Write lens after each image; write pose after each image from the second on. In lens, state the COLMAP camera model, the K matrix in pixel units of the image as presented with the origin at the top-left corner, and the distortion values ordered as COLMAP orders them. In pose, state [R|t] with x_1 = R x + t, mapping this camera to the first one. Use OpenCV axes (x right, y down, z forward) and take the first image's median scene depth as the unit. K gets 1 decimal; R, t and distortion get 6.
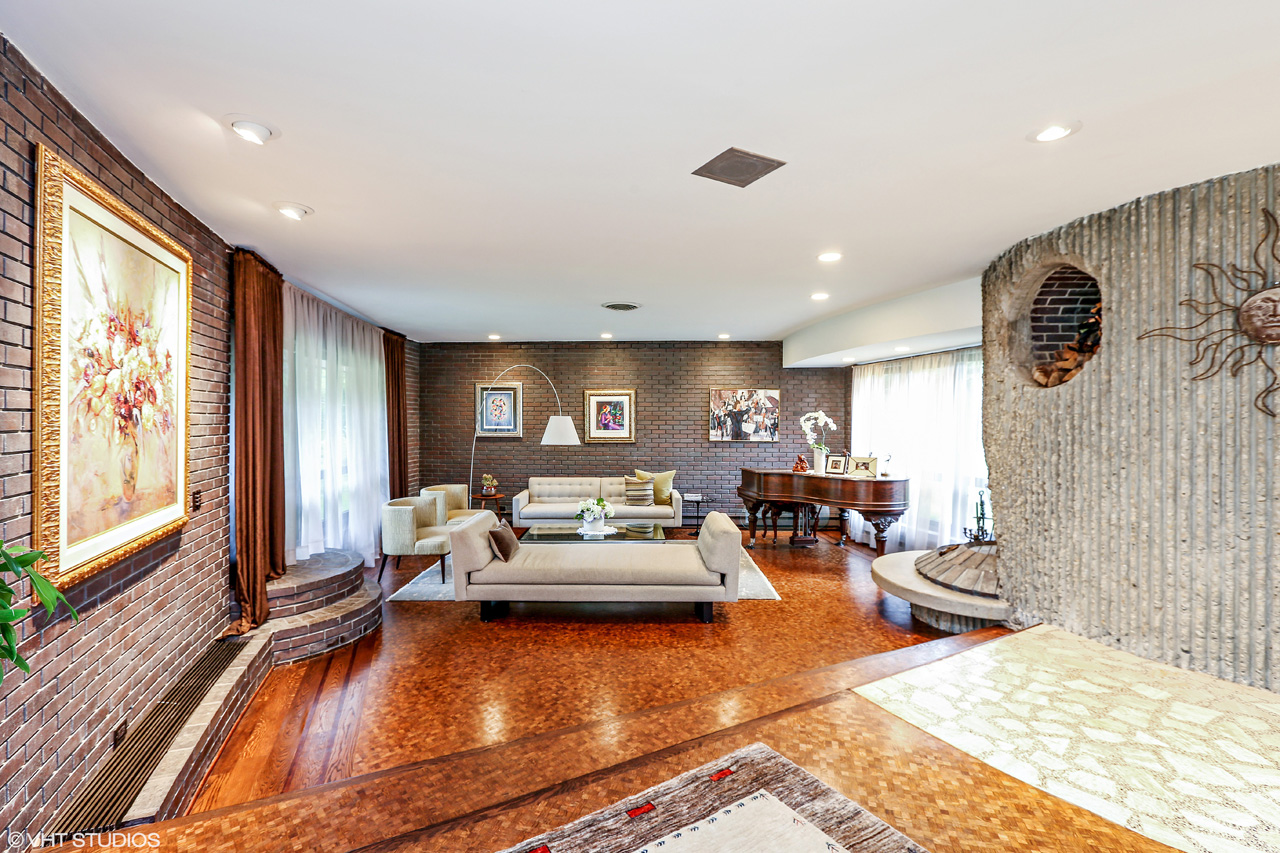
lens RADIAL K [[595.5, 0, 640.0], [0, 595.5, 426.5], [0, 0, 1]] dist [-0.001650, -0.000153]
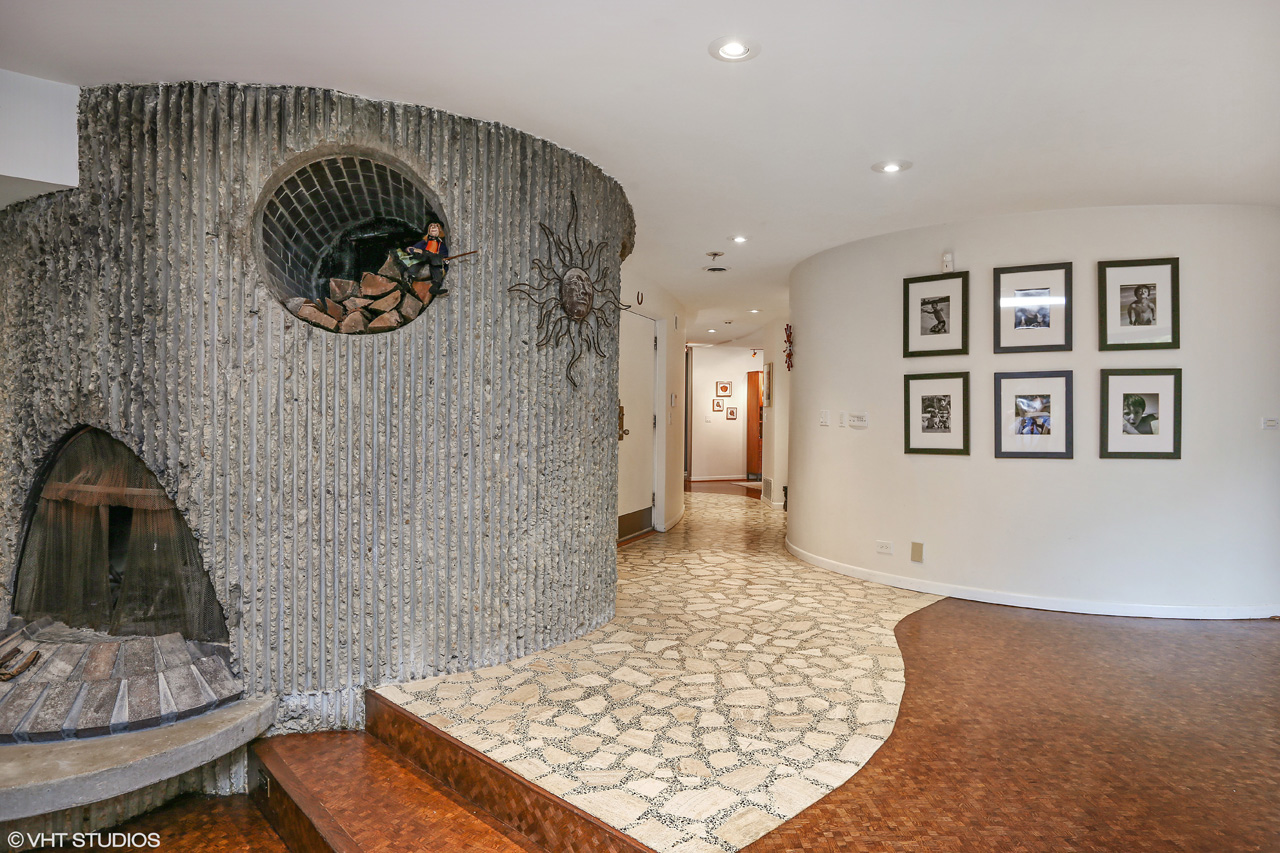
lens RADIAL K [[759.1, 0, 640.0], [0, 759.1, 426.5], [0, 0, 1]] dist [-0.003451, -0.000170]
pose [[-0.304827, -0.017764, 0.952242, -0.280203], [-0.002432, 0.999837, 0.017873, 0.027852], [-0.952405, 0.003132, -0.304821, 1.261538]]
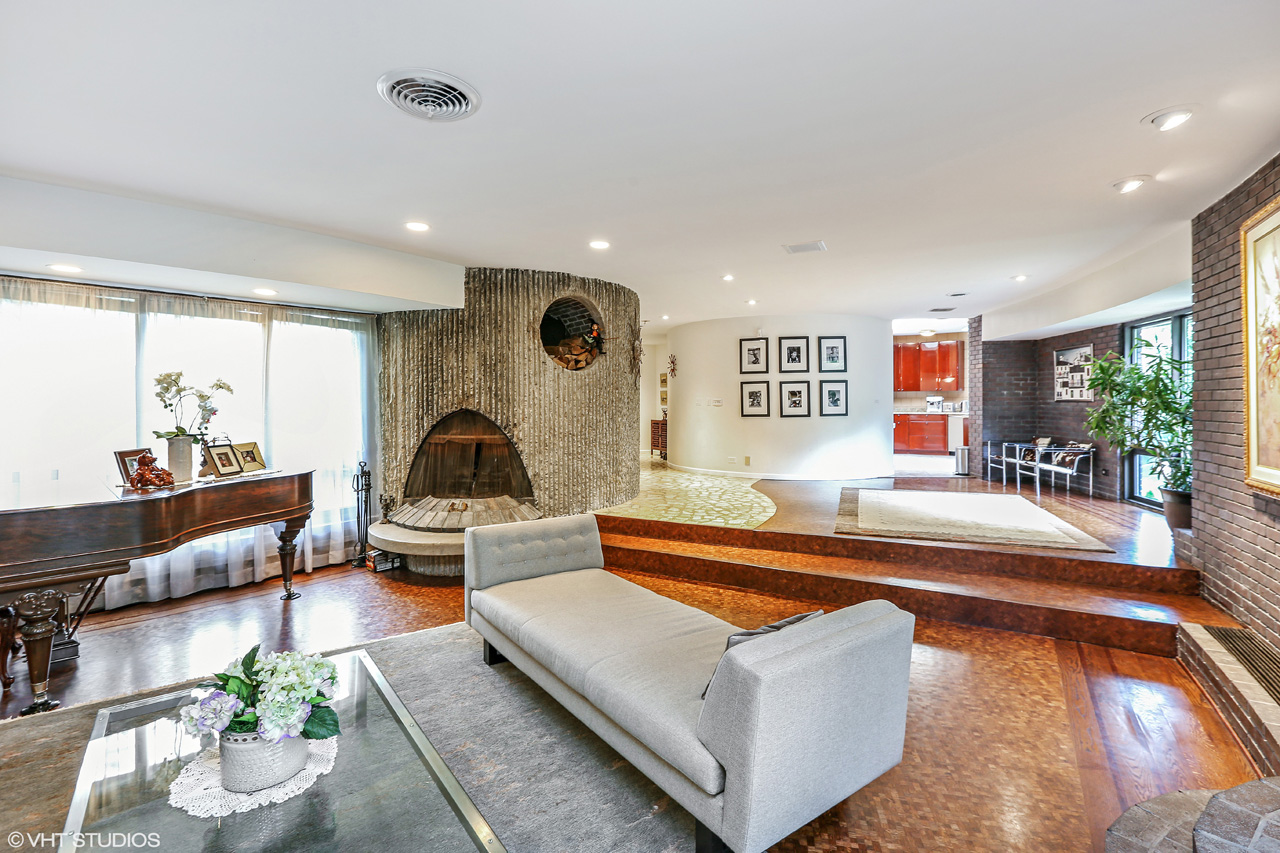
lens RADIAL K [[583.4, 0, 632.6], [0, 583.4, 405.8], [0, 0, 1]] dist [-0.000198, -0.000125]
pose [[-0.583356, -0.007345, 0.812183, -0.930686], [0.008910, 0.999841, 0.015442, 0.010557], [-0.812167, 0.016245, -0.583198, 2.382191]]
